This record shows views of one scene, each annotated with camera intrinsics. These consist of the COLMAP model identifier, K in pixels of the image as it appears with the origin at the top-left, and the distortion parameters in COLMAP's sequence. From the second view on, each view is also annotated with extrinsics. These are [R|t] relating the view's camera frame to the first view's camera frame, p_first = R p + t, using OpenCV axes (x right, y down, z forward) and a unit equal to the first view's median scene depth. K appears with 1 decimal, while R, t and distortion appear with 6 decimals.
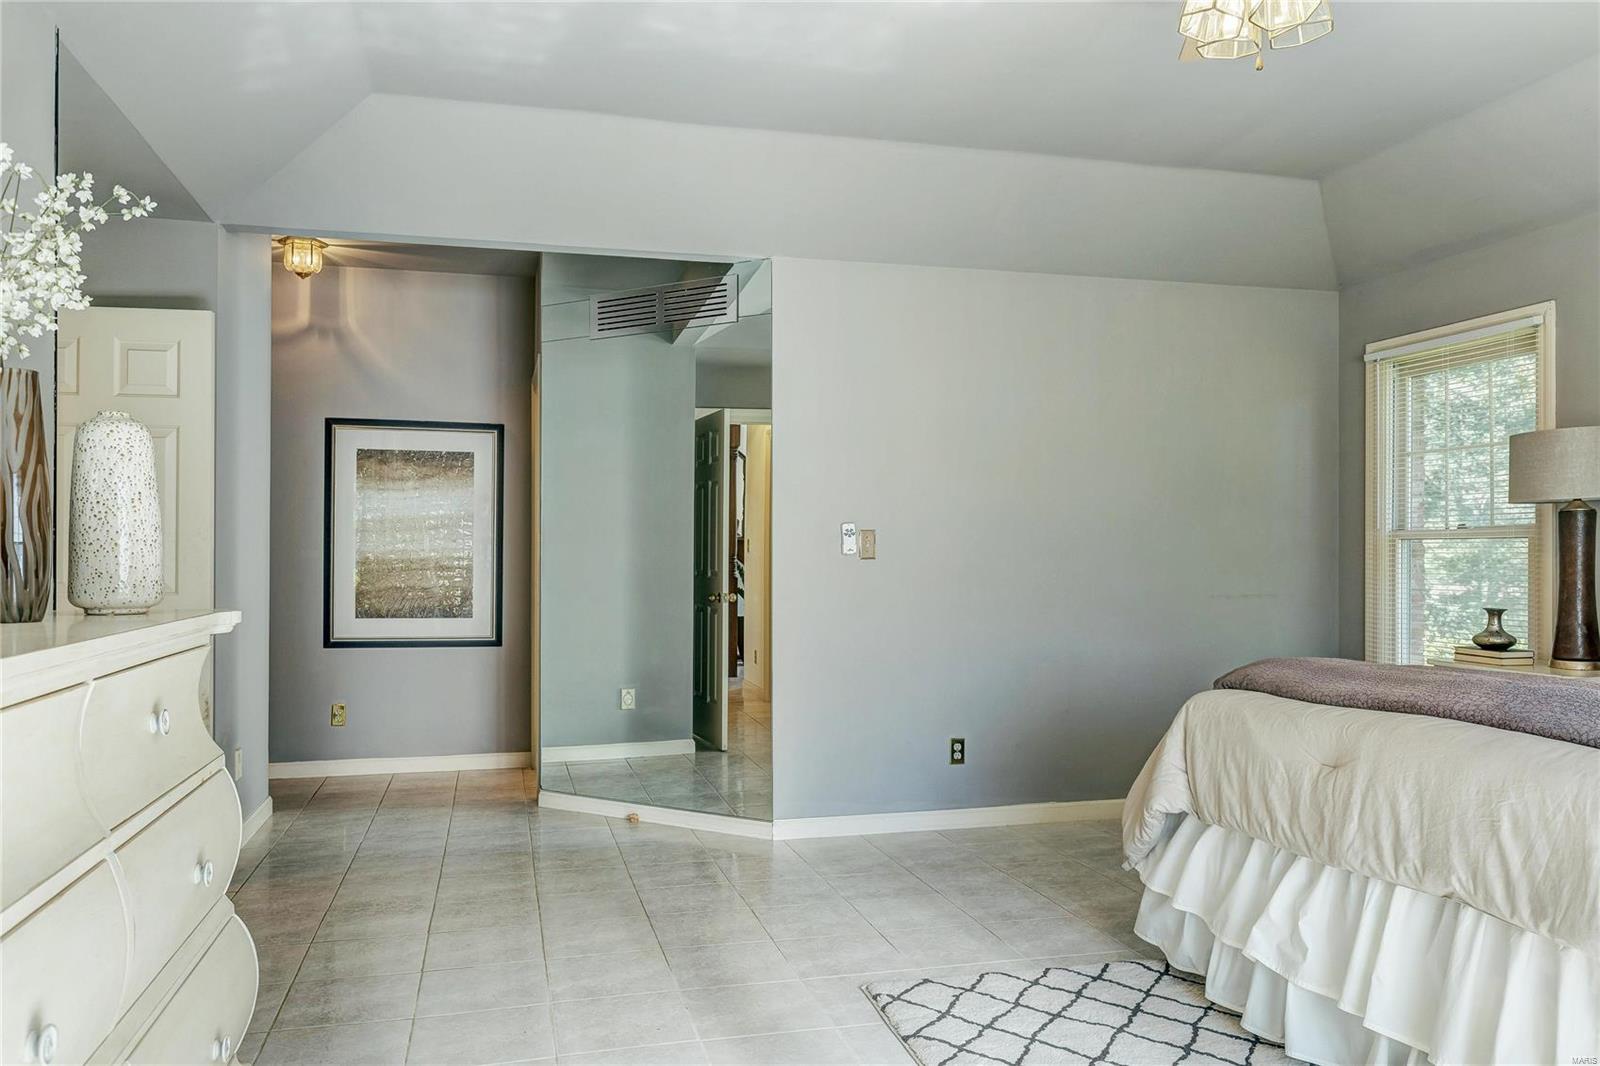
lens RADIAL K [[1188.4, 0, 800.0], [0, 1188.4, 533.0], [0, 0, 1]] dist [-0.069666, -0.000043]
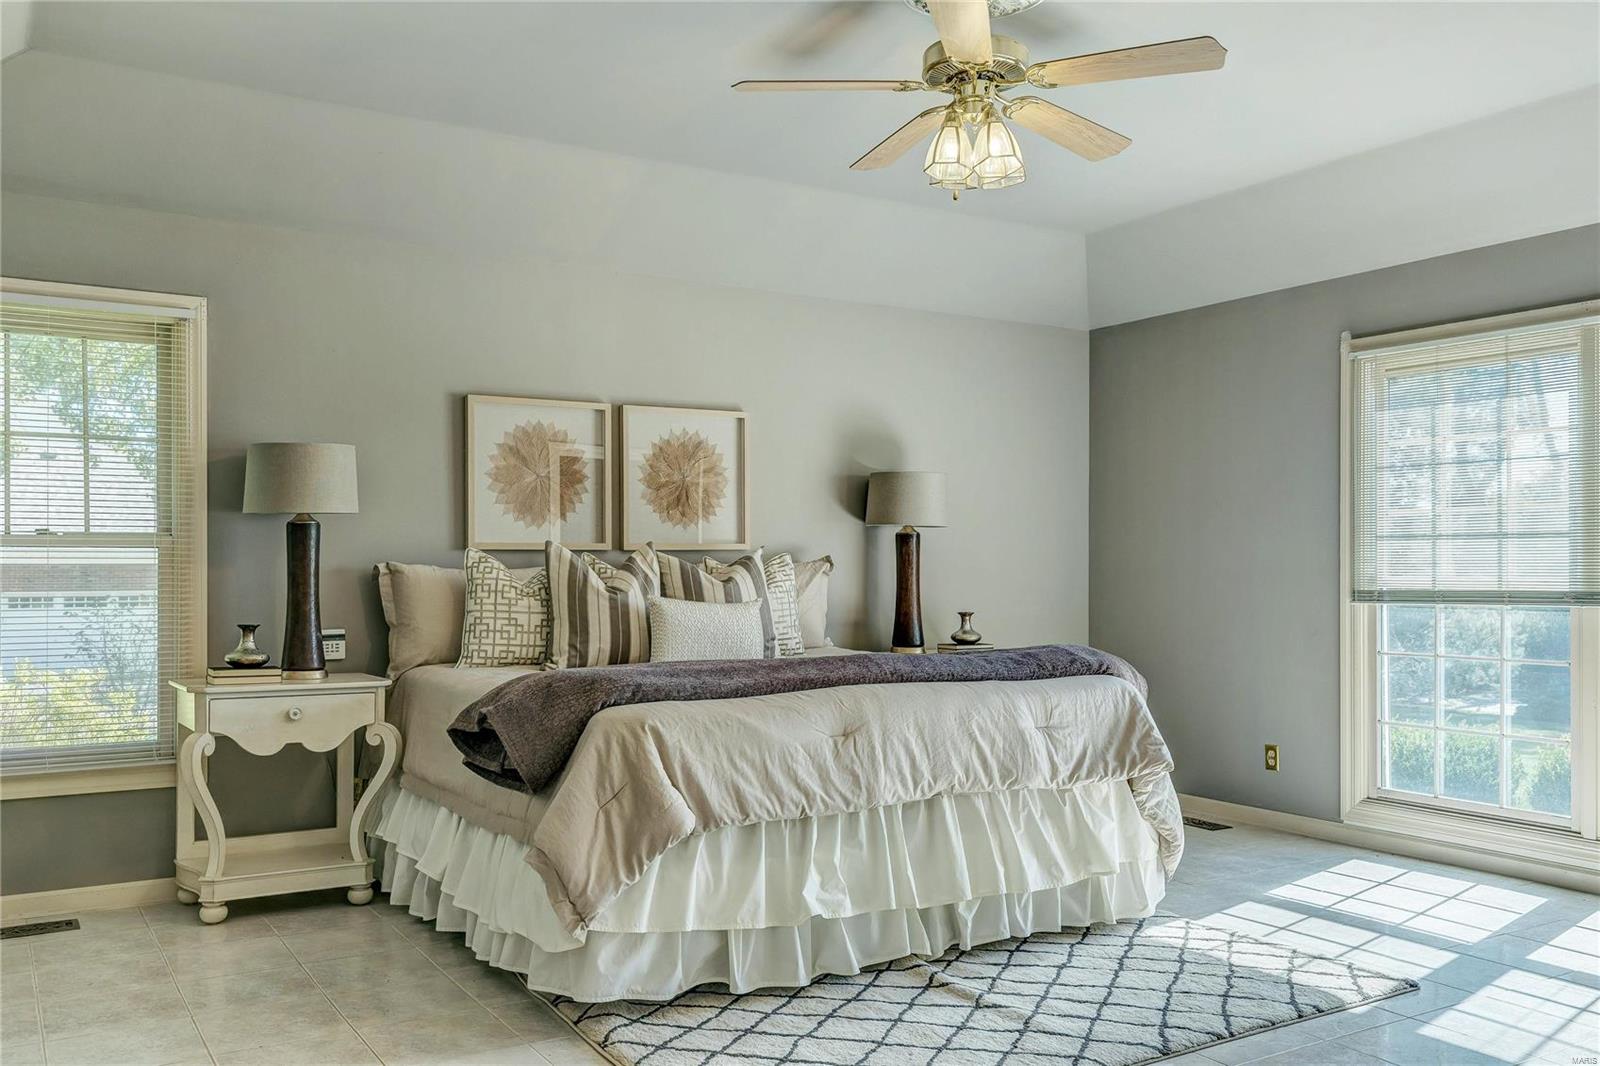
lens RADIAL K [[1320.4, 0, 800.0], [0, 1320.4, 533.0], [0, 0, 1]] dist [0.003572, -0.001827]
pose [[-0.296015, 0.017292, 0.955027, -0.848437], [-0.017242, 0.999576, -0.023442, 0.013298], [-0.955028, -0.023406, -0.295592, 1.376322]]
